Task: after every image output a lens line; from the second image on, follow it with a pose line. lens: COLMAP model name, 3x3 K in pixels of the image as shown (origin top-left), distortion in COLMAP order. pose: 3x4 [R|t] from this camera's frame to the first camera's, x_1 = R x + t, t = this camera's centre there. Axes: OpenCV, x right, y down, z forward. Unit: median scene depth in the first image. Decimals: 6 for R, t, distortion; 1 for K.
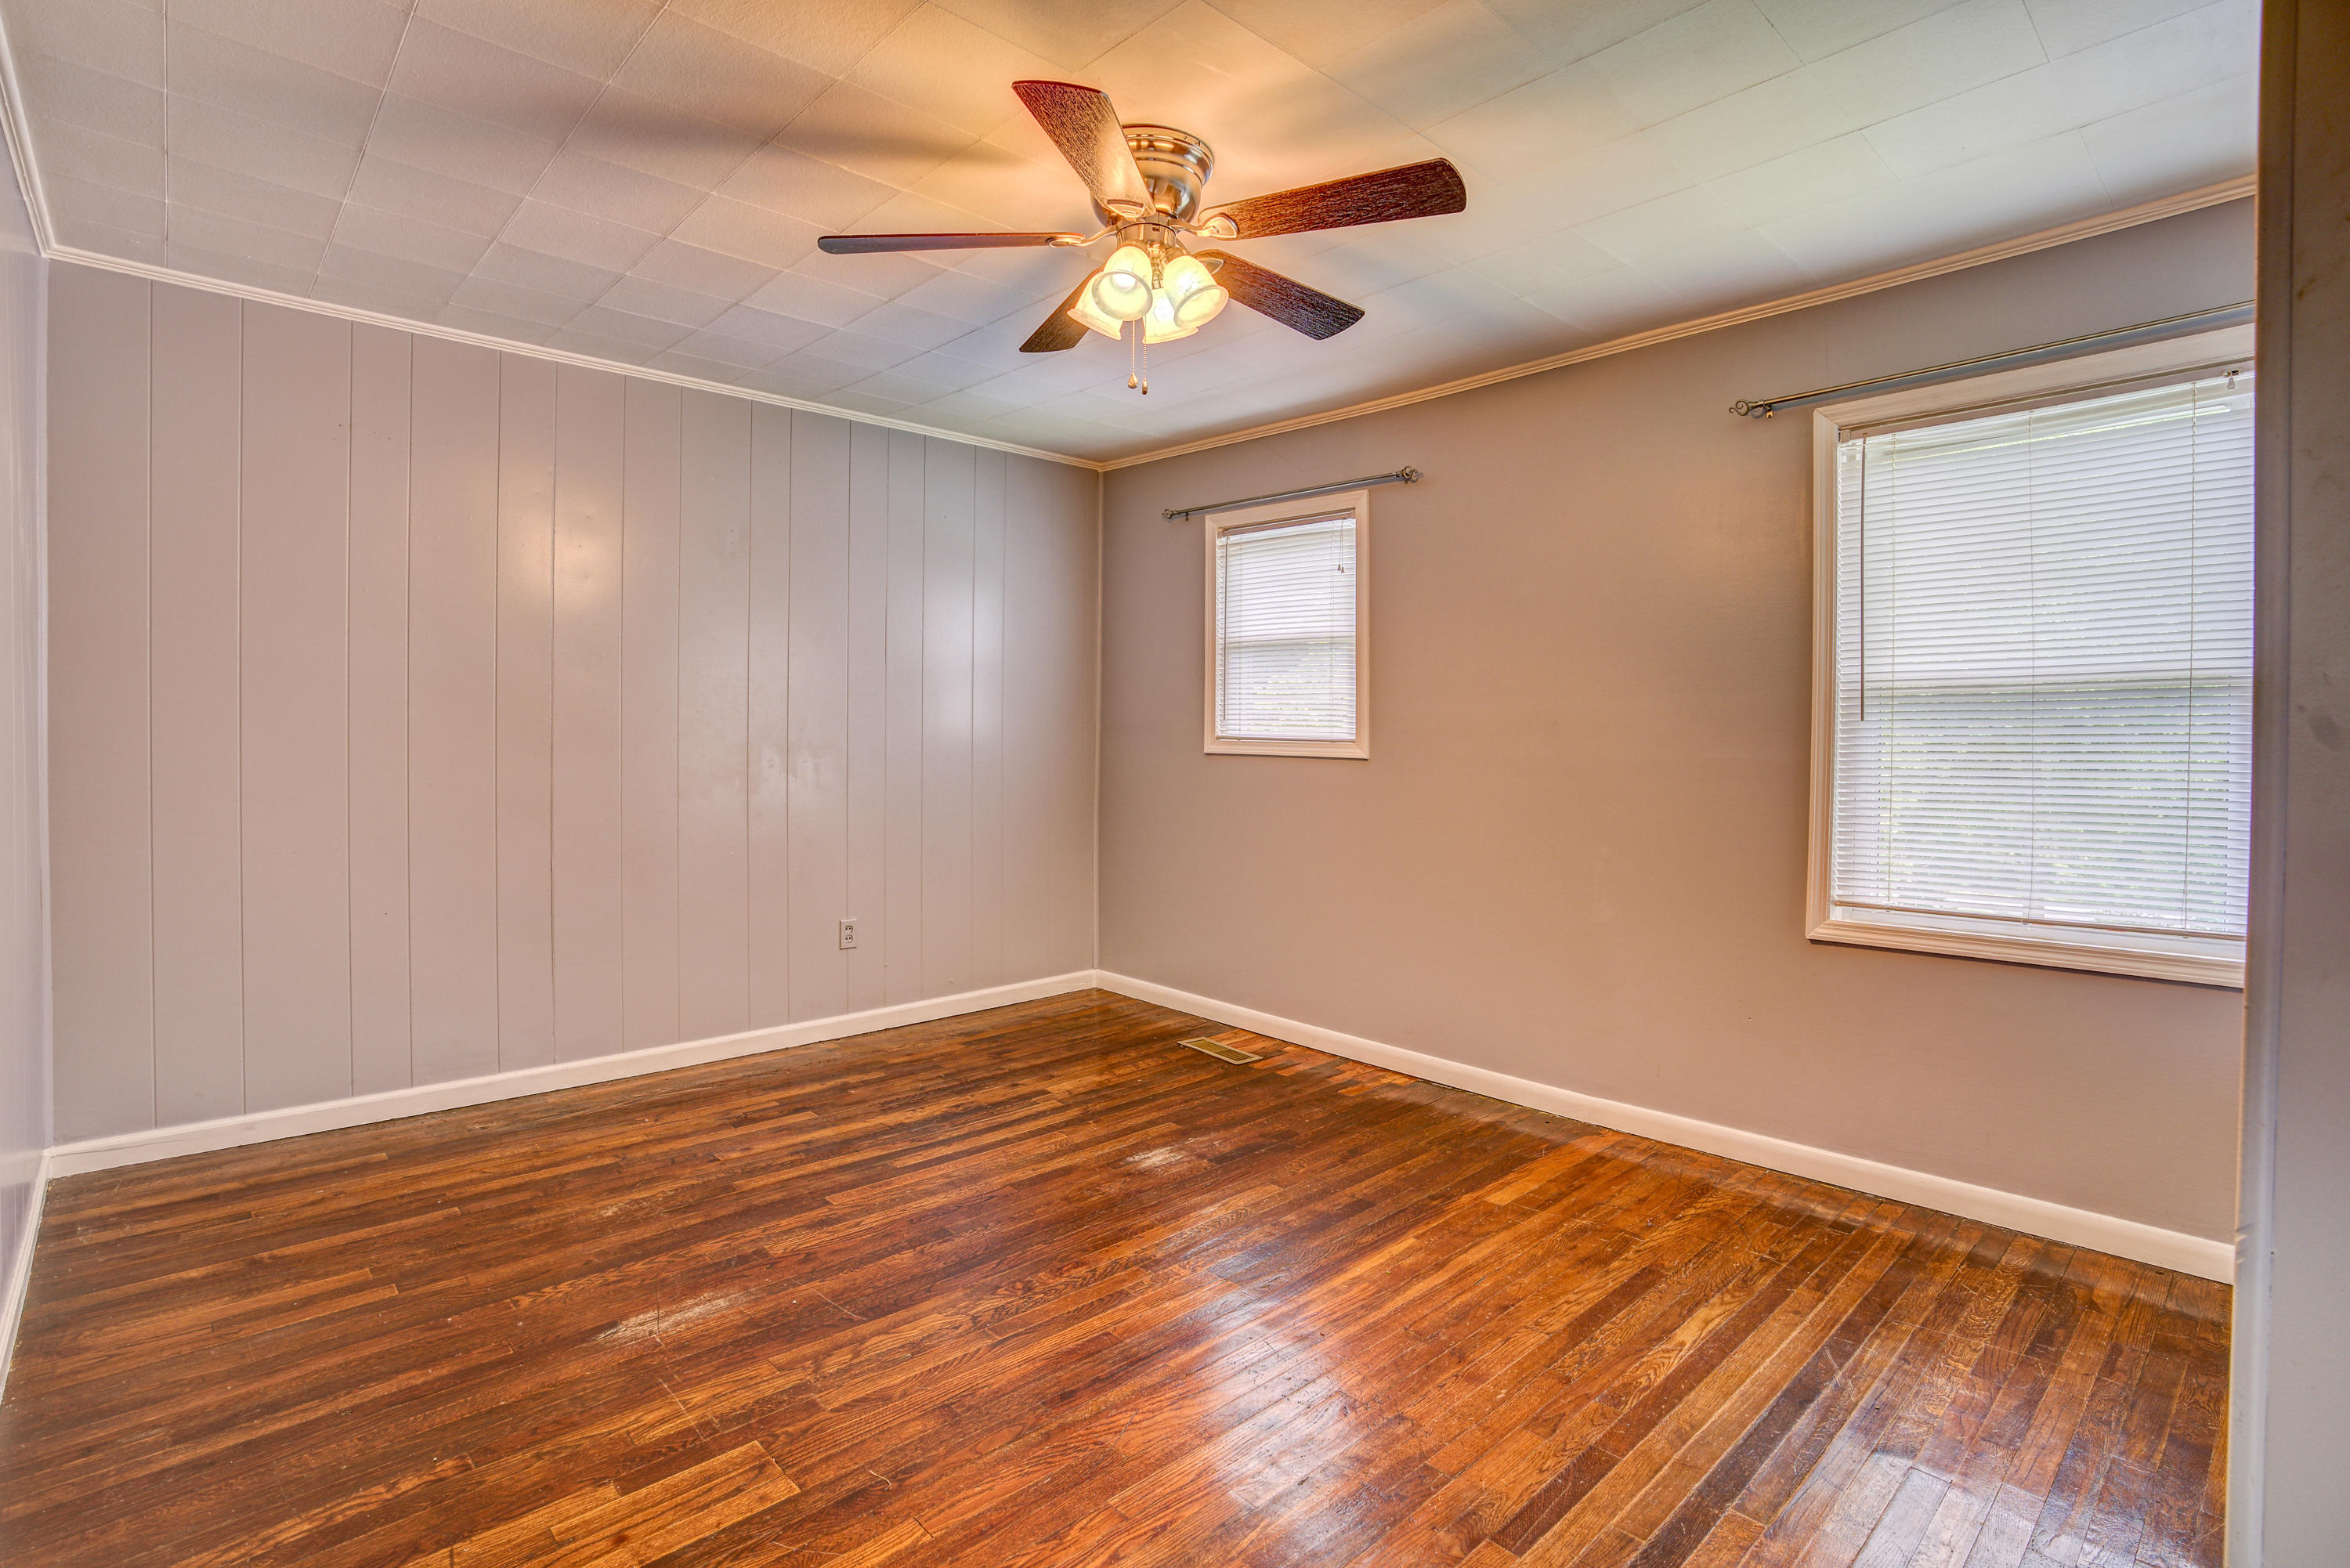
lens RADIAL K [[1122.7, 0, 1176.5], [0, 1122.7, 749.6], [0, 0, 1]] dist [-0.069240, 0.028811]
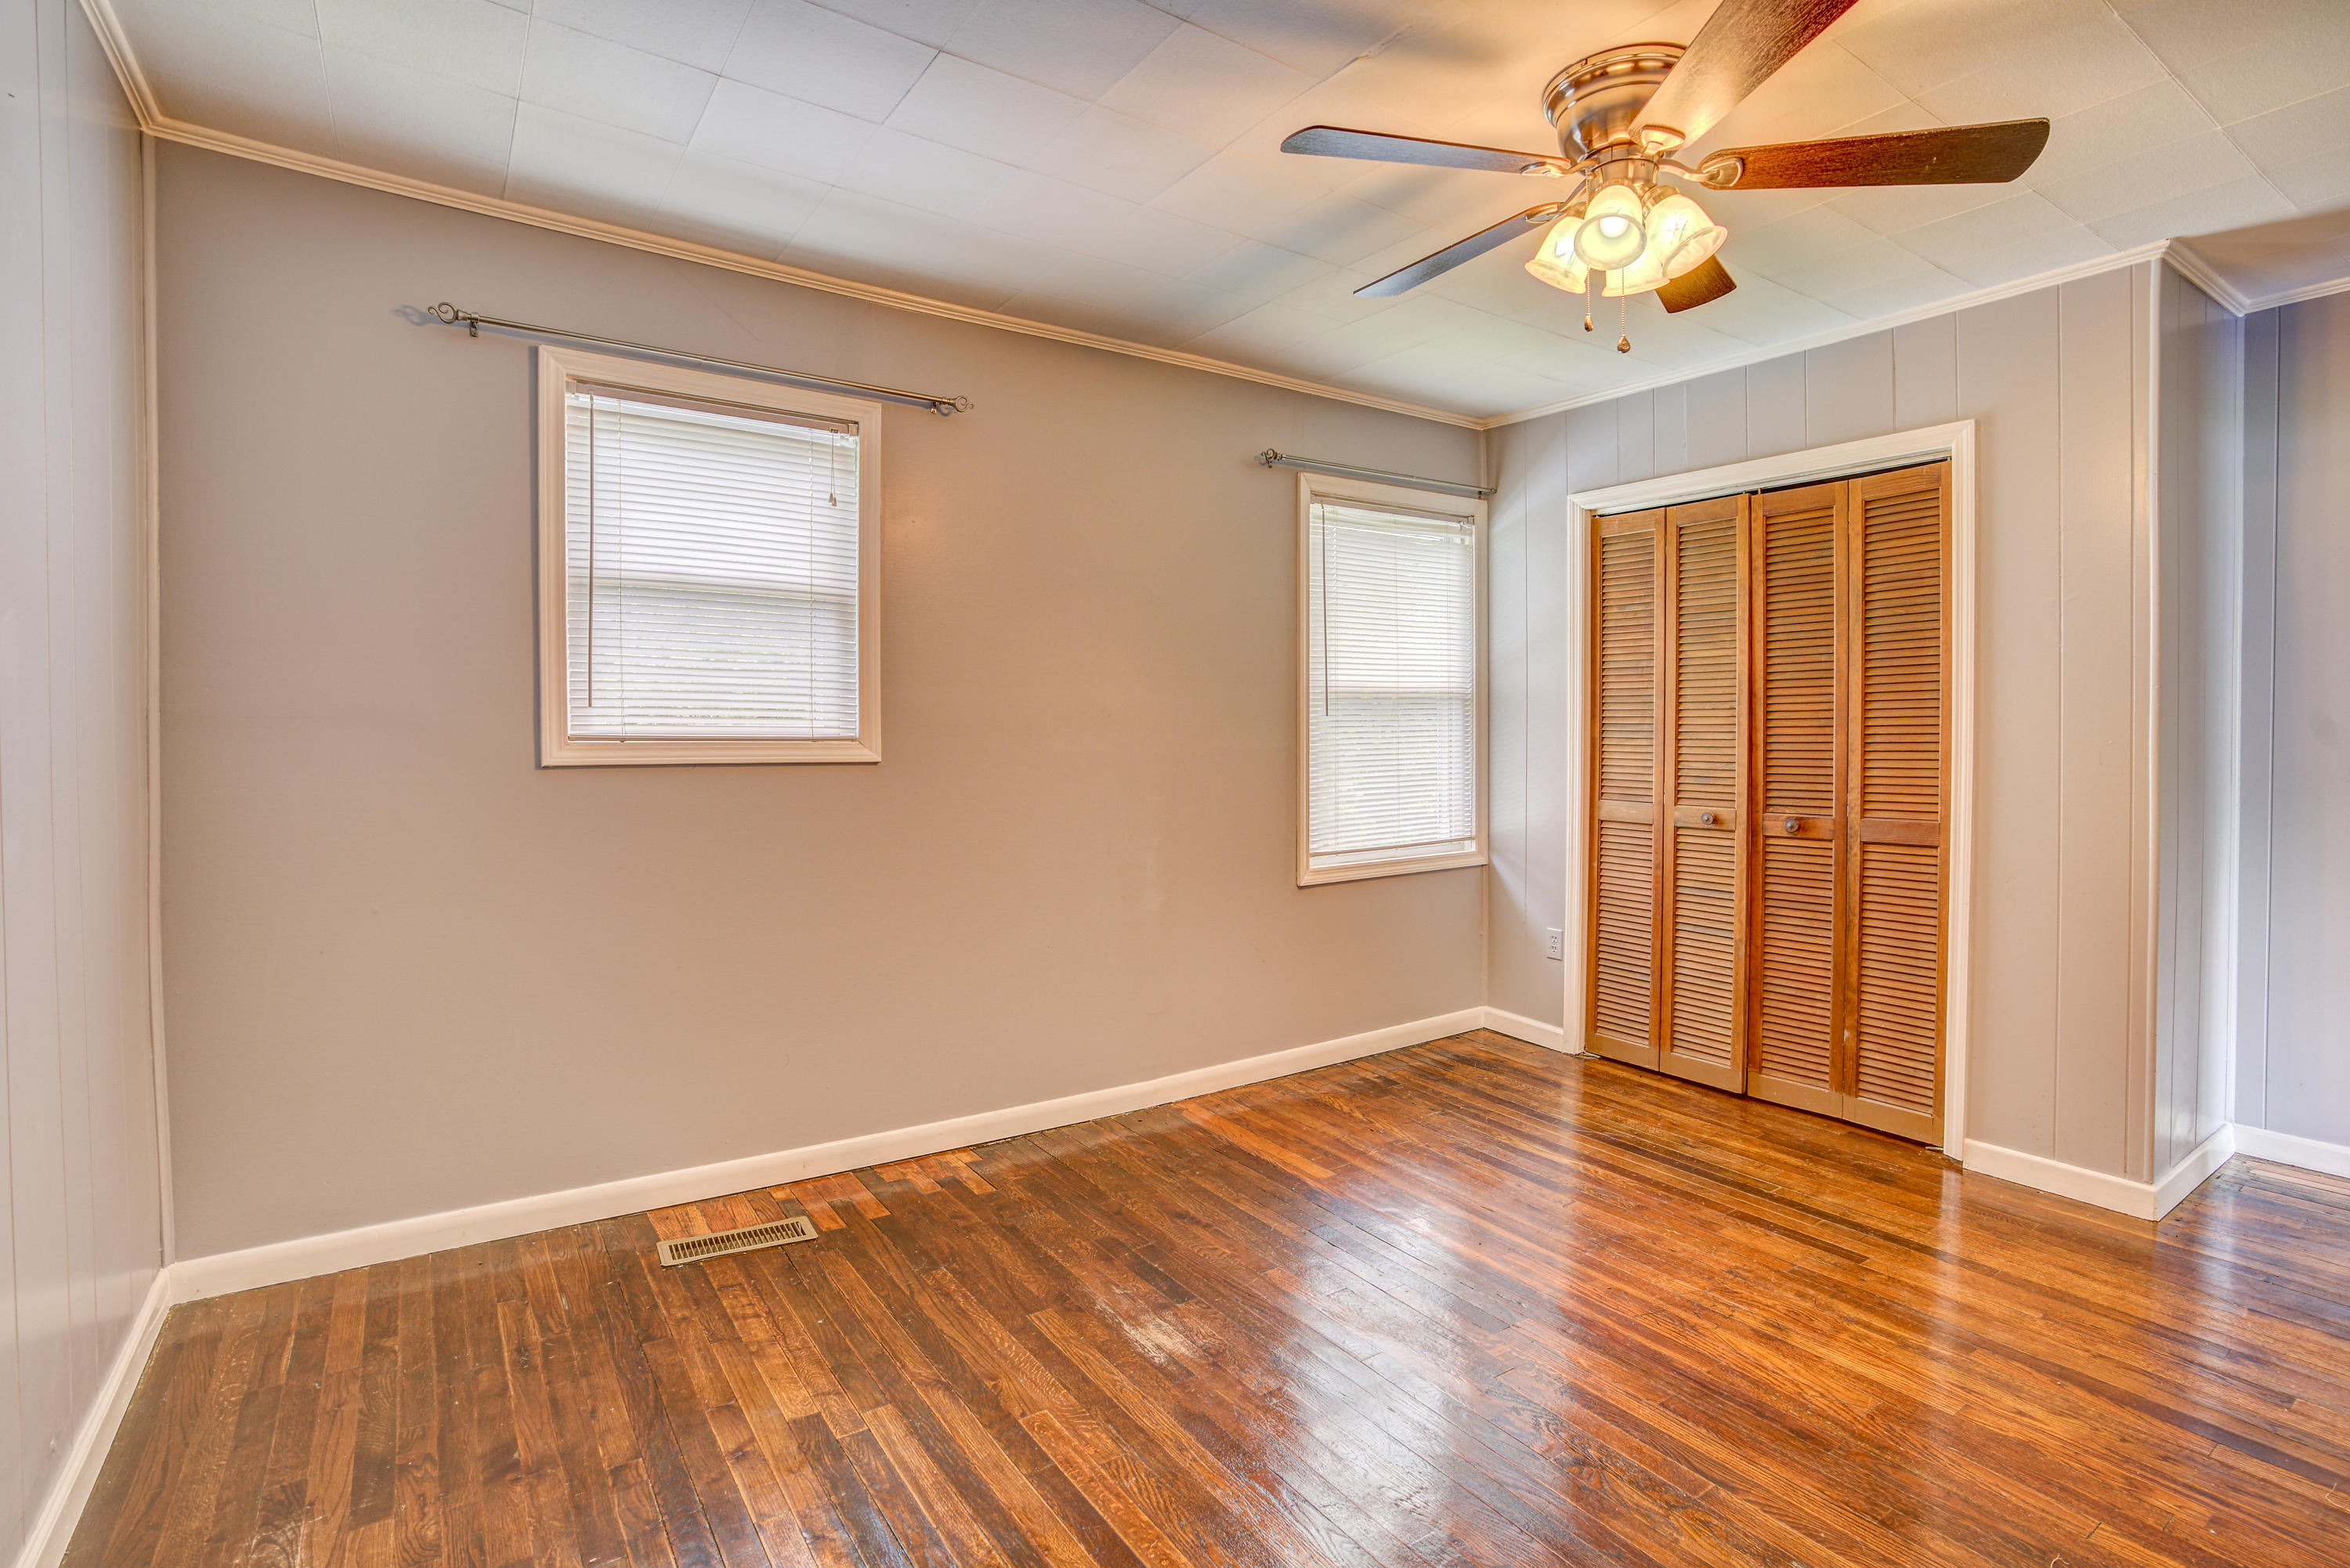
lens RADIAL K [[1122.7, 0, 1176.5], [0, 1122.7, 749.6], [0, 0, 1]] dist [-0.069240, 0.028811]
pose [[0.161352, -0.025908, 0.986557, -0.614201], [0.016052, 0.999592, 0.023625, -0.016831], [-0.986766, 0.012024, 0.161702, 0.778954]]
